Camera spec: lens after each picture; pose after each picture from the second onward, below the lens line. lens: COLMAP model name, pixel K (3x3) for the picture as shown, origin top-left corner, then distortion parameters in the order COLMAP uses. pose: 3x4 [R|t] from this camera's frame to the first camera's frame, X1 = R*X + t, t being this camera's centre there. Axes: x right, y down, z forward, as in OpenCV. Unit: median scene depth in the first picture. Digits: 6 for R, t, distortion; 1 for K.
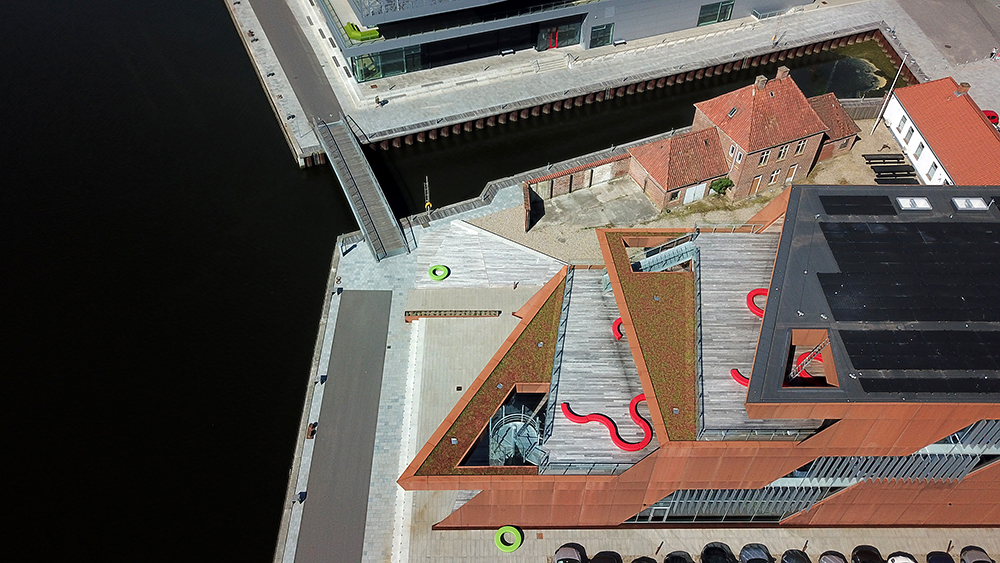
lens RADIAL K [[765.2, 0, 500.0], [0, 765.2, 281.5], [0, 0, 1]] dist [0.019370, 0.002096]
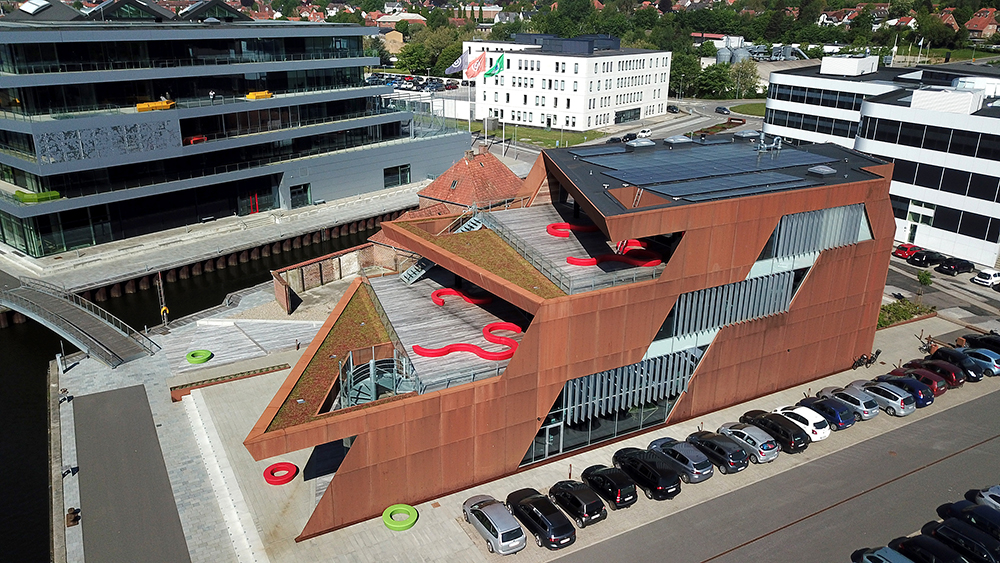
lens RADIAL K [[772.2, 0, 500.0], [0, 772.2, 281.5], [0, 0, 1]] dist [0.008071, 0.002342]
pose [[0.880855, -0.163669, 0.444192, -0.145057], [0.341365, 0.869704, -0.356490, 0.310961], [-0.327970, 0.465648, 0.821954, 0.158807]]
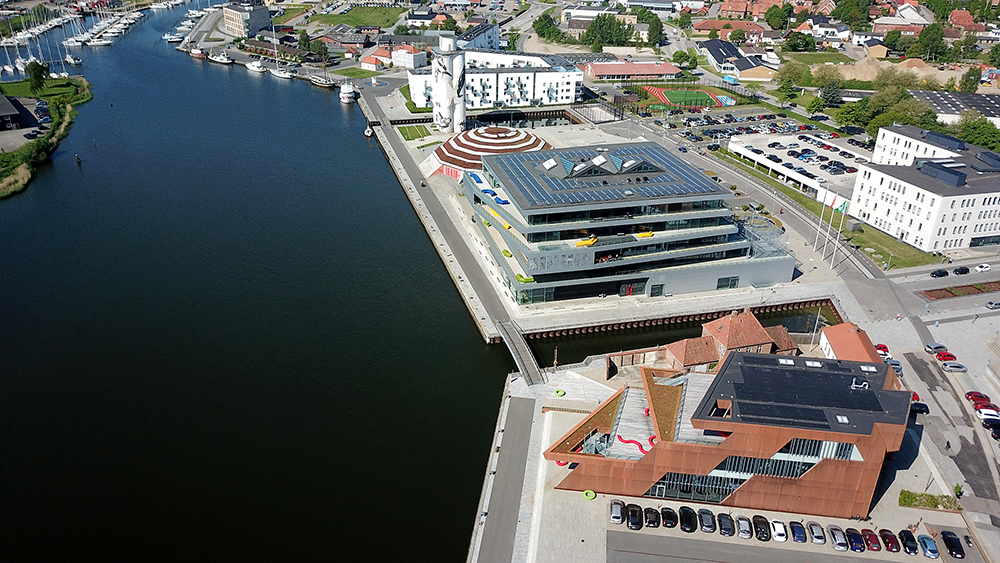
lens RADIAL K [[758.9, 0, 500.0], [0, 758.9, 281.5], [0, 0, 1]] dist [0.070970, -0.085108]
pose [[0.989407, 0.062057, -0.131236, 0.004962], [-0.102861, 0.937614, -0.332113, 0.361730], [0.102439, 0.342094, 0.934065, -0.876638]]
